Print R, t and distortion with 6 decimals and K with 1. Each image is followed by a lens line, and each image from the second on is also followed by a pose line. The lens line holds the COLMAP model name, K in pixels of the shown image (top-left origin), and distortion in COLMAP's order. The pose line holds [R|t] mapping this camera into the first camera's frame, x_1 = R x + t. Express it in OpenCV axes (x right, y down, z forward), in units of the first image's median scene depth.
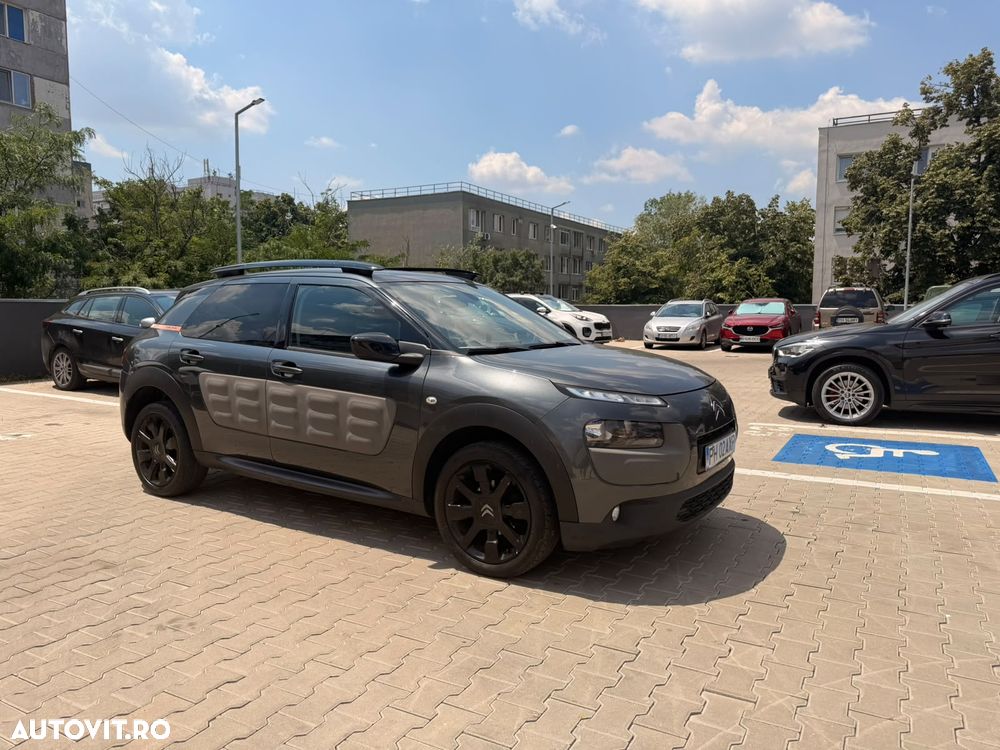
lens RADIAL K [[714.0, 0, 500.0], [0, 714.0, 375.0], [0, 0, 1]] dist [0.033581, -0.063446]
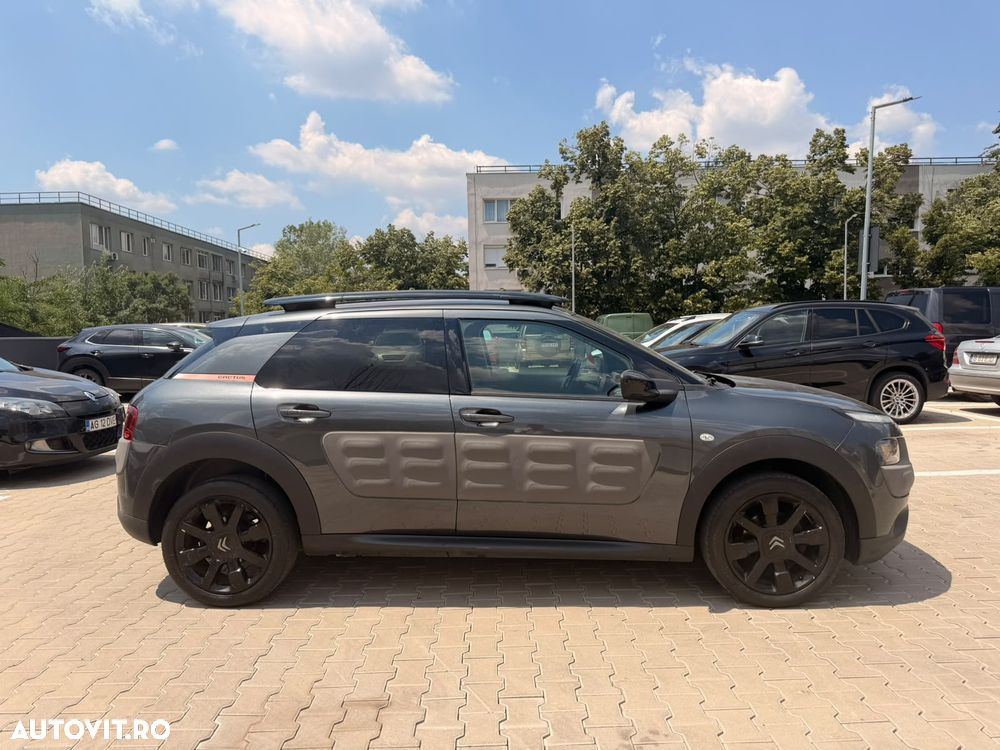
lens RADIAL K [[711.0, 0, 500.0], [0, 711.0, 375.0], [0, 0, 1]] dist [0.082674, -0.154572]
pose [[0.860528, -0.043195, 0.507568, -0.063223], [0.062413, 0.997832, -0.020898, -0.003600], [-0.505564, 0.049663, 0.861358, 0.023018]]
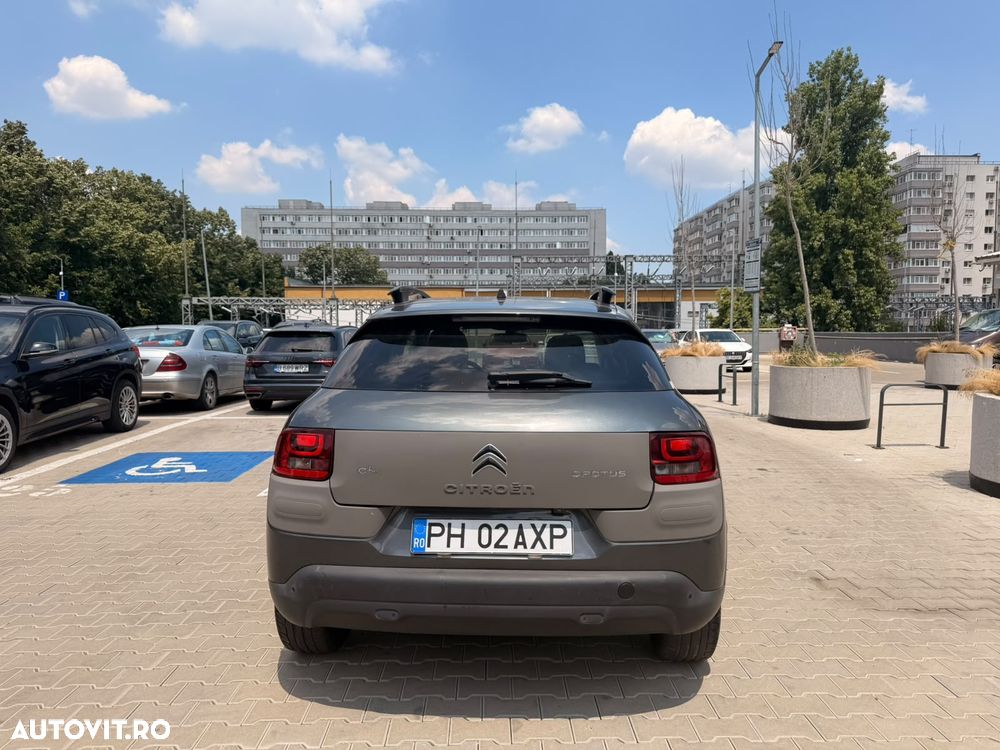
lens RADIAL K [[718.7, 0, 504.1], [0, 718.7, 373.8], [0, 0, 1]] dist [-0.006411, -0.005938]
pose [[-0.537716, -0.043578, 0.841999, -0.095018], [0.072761, 0.992539, 0.097836, -0.014818], [-0.839980, 0.113873, -0.530534, 0.153800]]
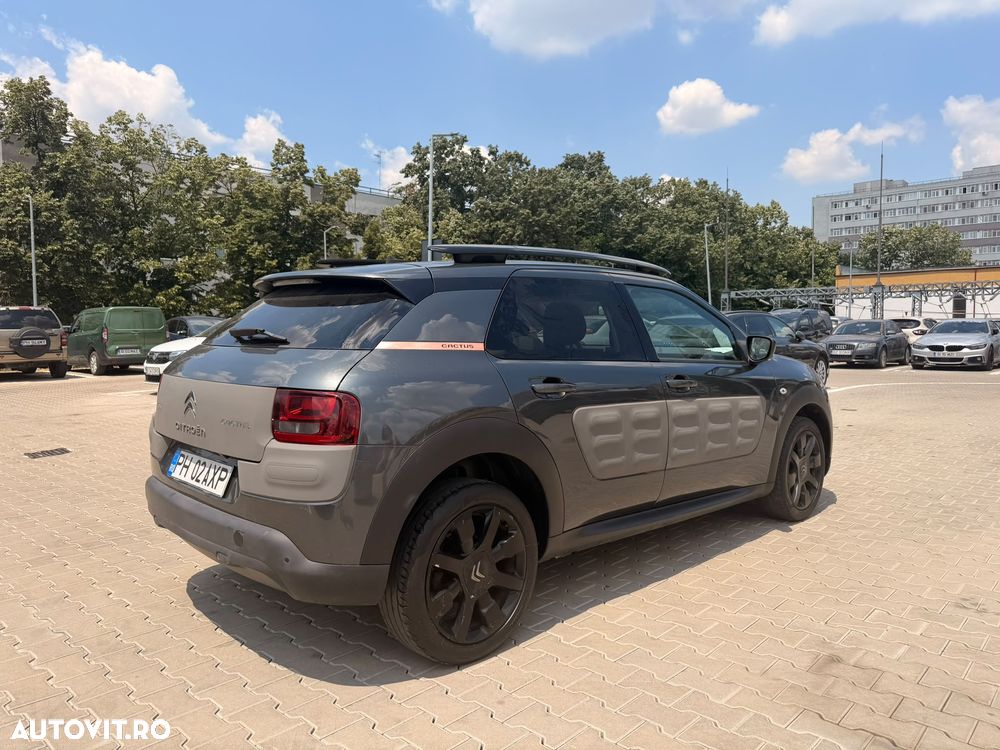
lens RADIAL K [[718.7, 0, 504.1], [0, 718.7, 373.8], [0, 0, 1]] dist [-0.006411, -0.005938]
pose [[0.218529, -0.056057, 0.974219, -0.103738], [0.092356, 0.995055, 0.036539, -0.006151], [-0.971450, 0.081990, 0.222626, 0.089974]]
